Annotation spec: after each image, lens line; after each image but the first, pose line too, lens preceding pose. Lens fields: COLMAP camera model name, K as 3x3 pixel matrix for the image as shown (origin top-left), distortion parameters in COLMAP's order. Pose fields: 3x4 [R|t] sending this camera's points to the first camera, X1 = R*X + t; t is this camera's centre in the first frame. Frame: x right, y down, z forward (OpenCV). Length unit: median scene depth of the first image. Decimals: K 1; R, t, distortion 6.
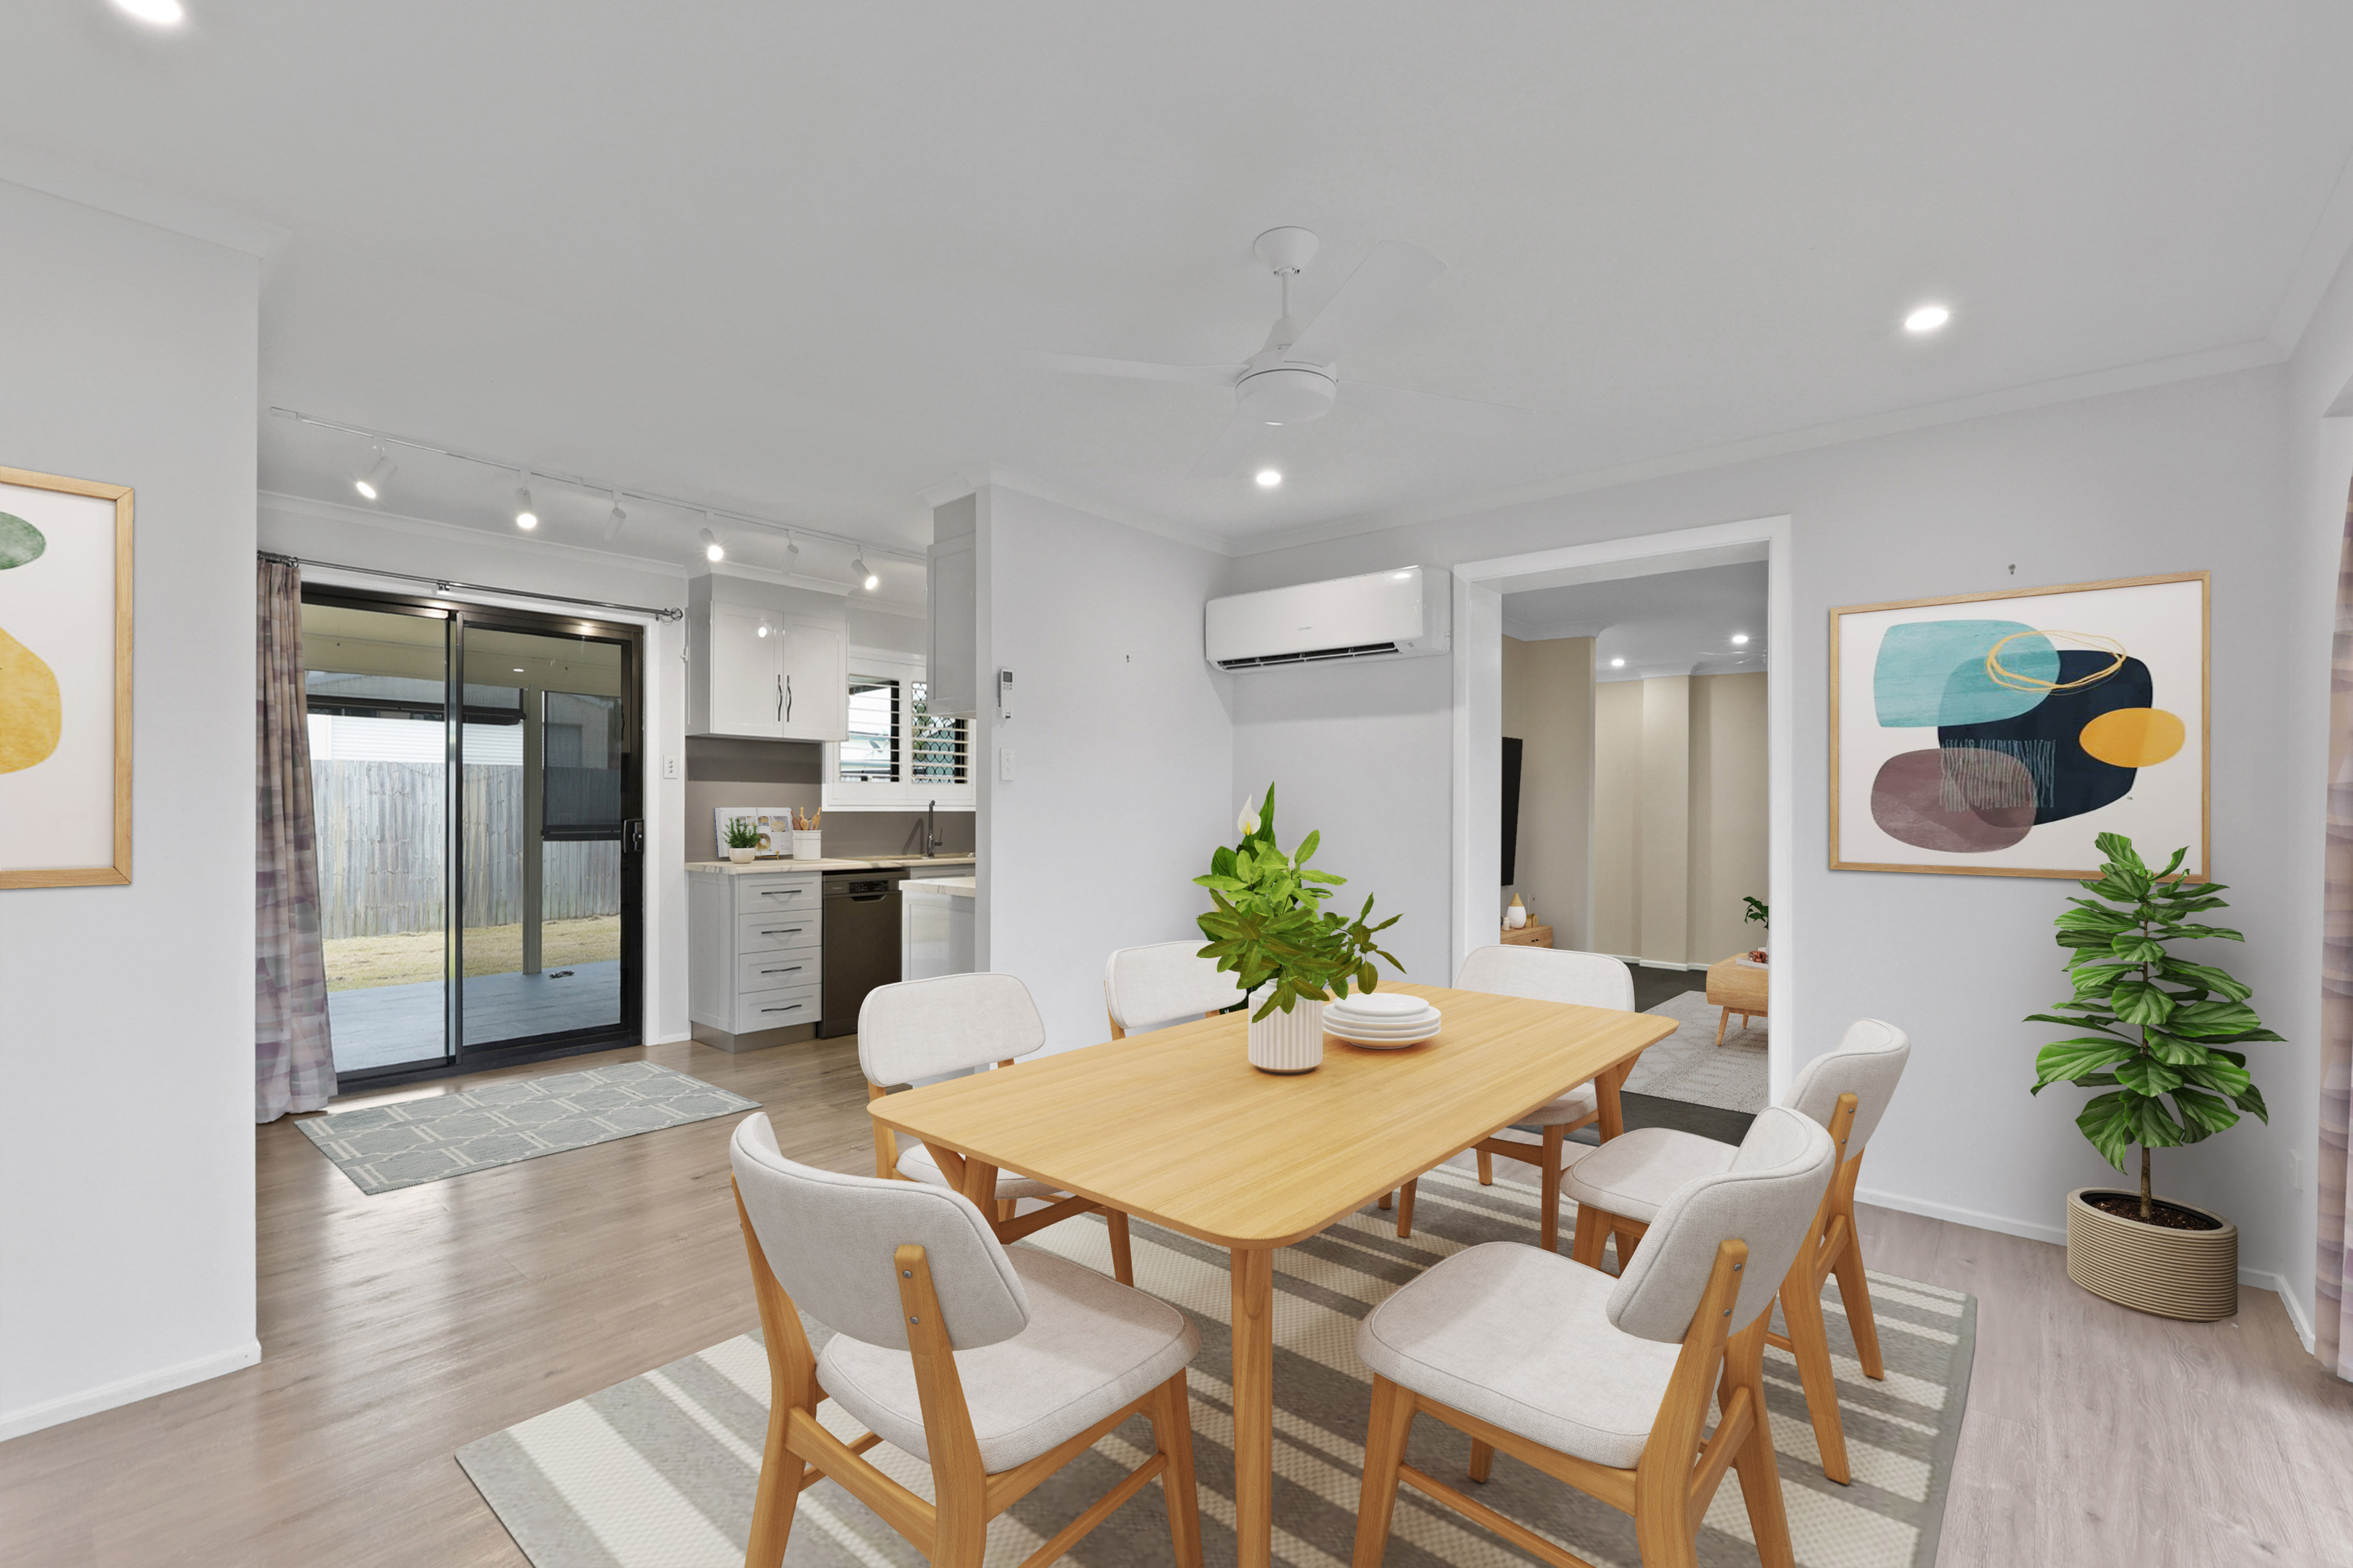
lens RADIAL K [[1021.8, 0, 1194.4], [0, 1021.8, 800.6], [0, 0, 1]] dist [0.004963, -0.000342]
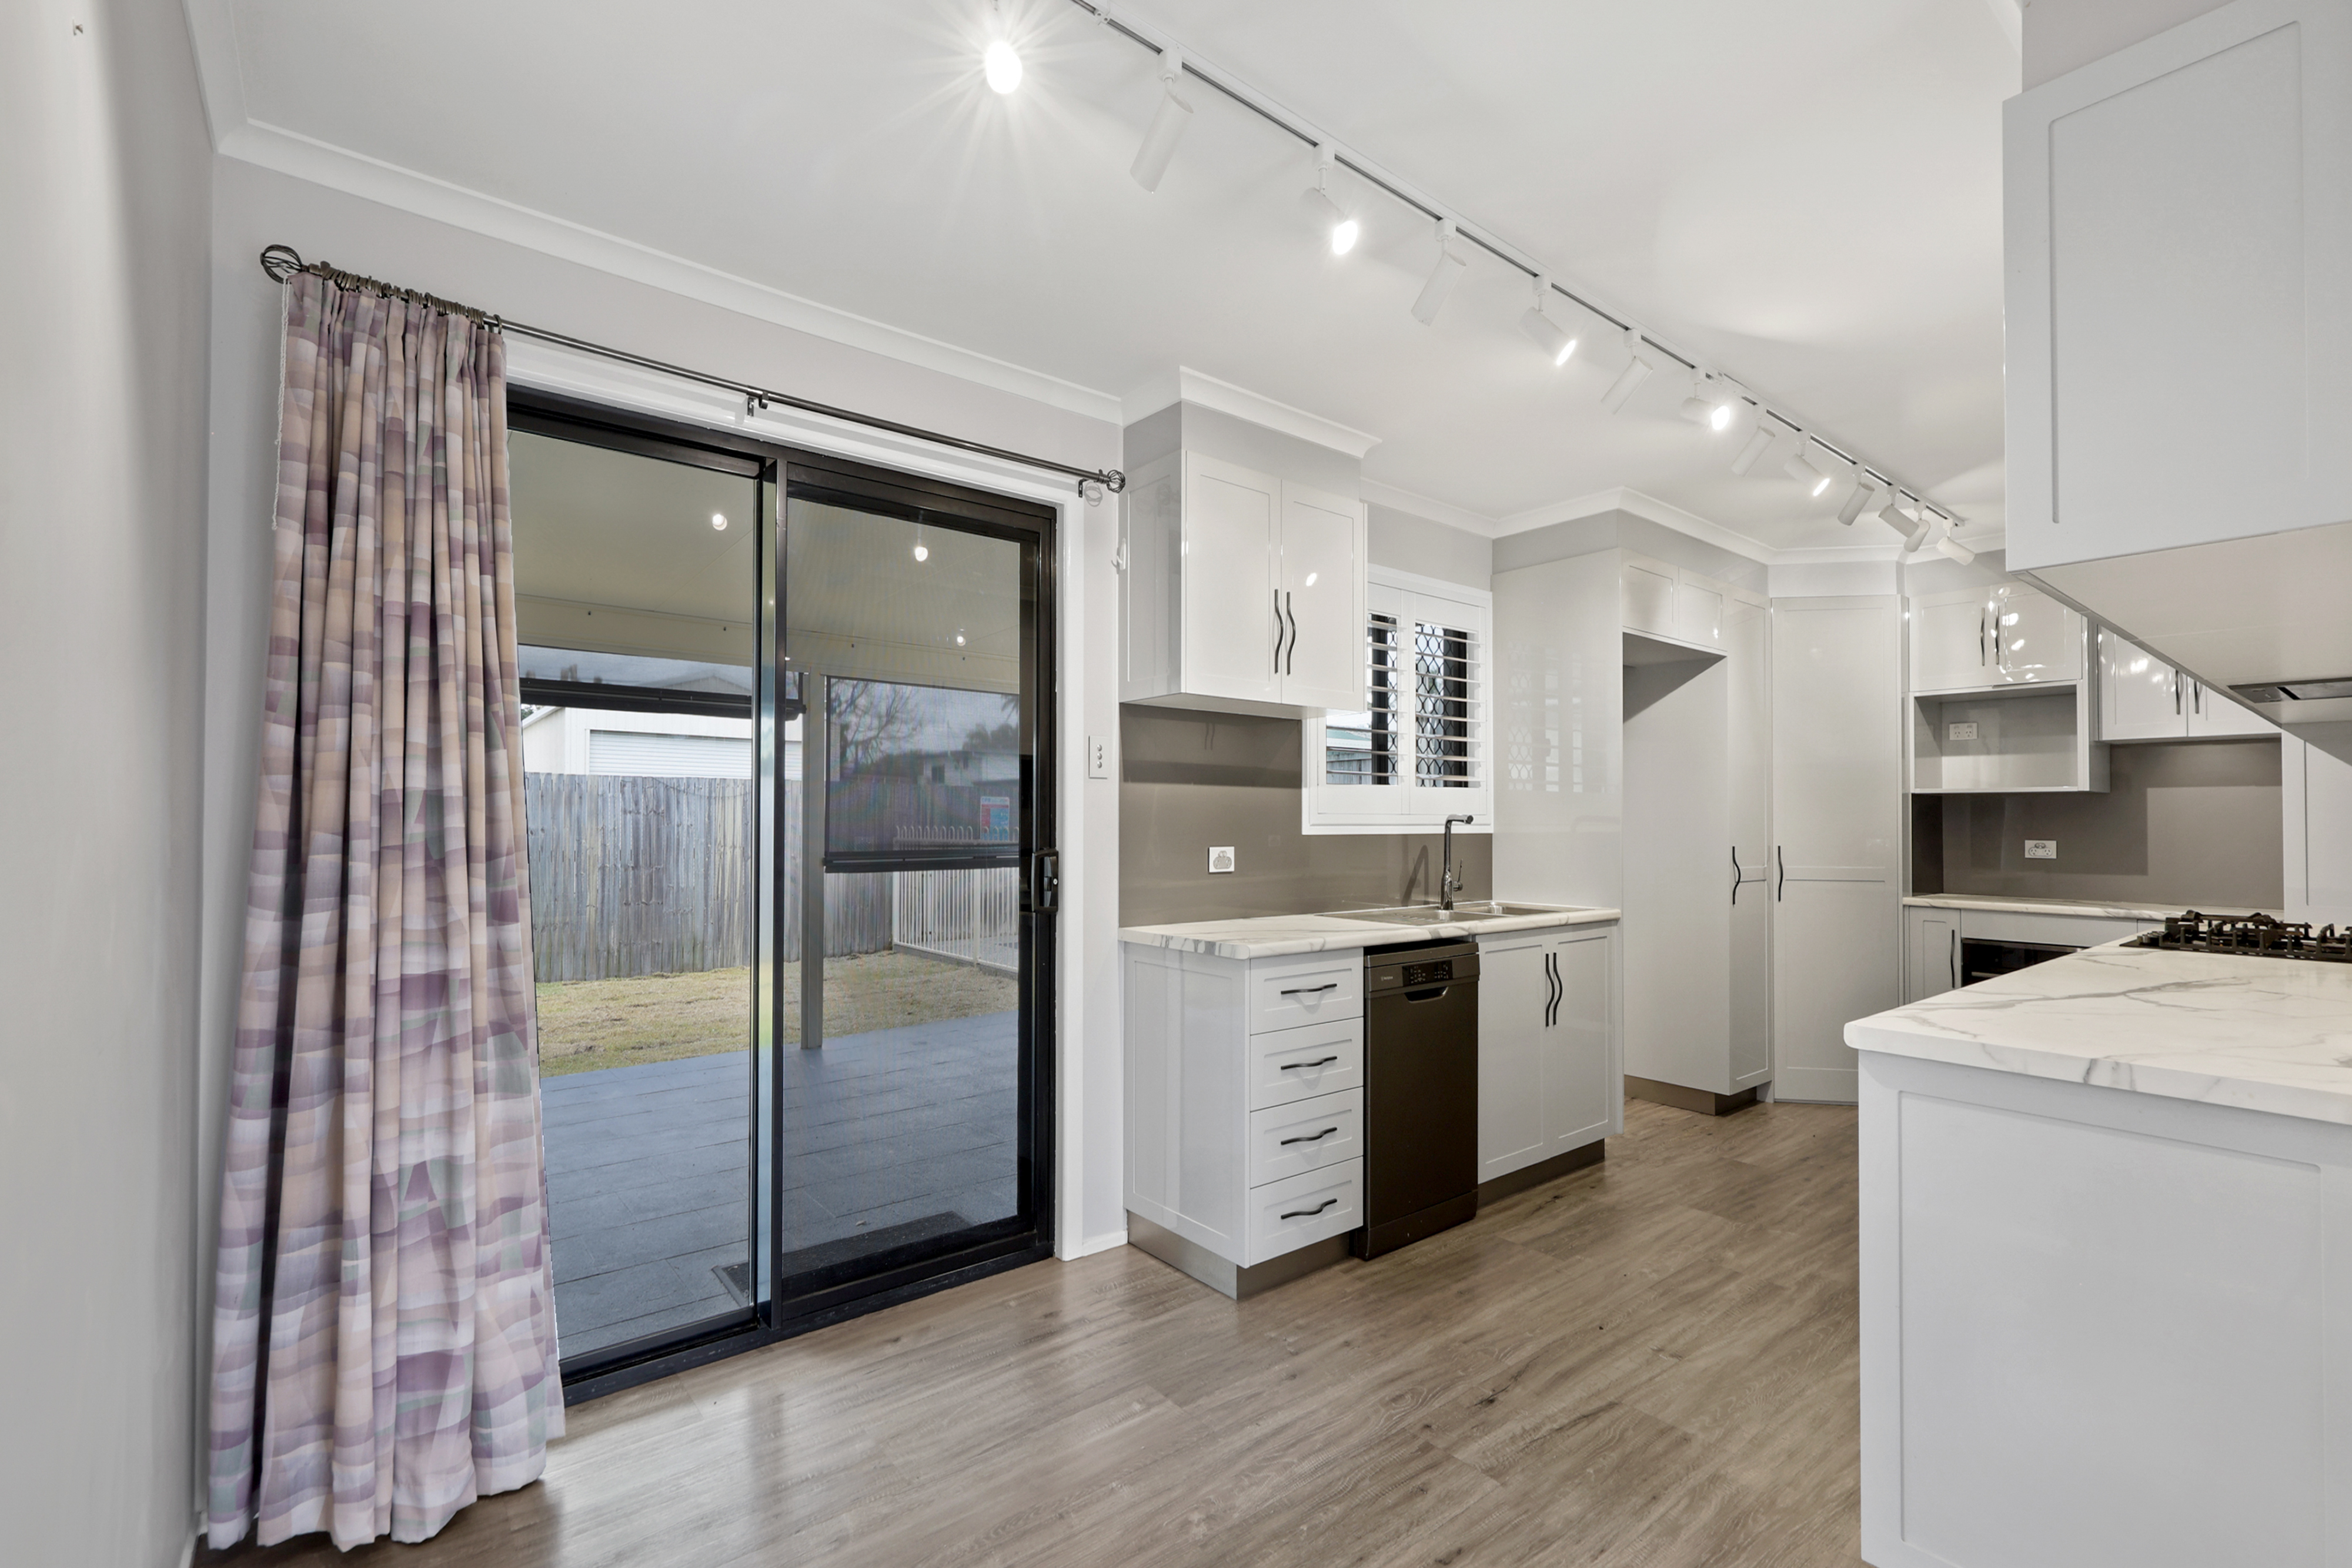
lens RADIAL K [[1021.4, 0, 1160.5], [0, 1021.4, 793.1], [0, 0, 1]] dist [0.004963, -0.000342]
pose [[0.981310, -0.010389, -0.192155, -0.371528], [0.005793, 0.999684, -0.024468, 0.000750], [0.192348, 0.022898, 0.981060, 0.458948]]
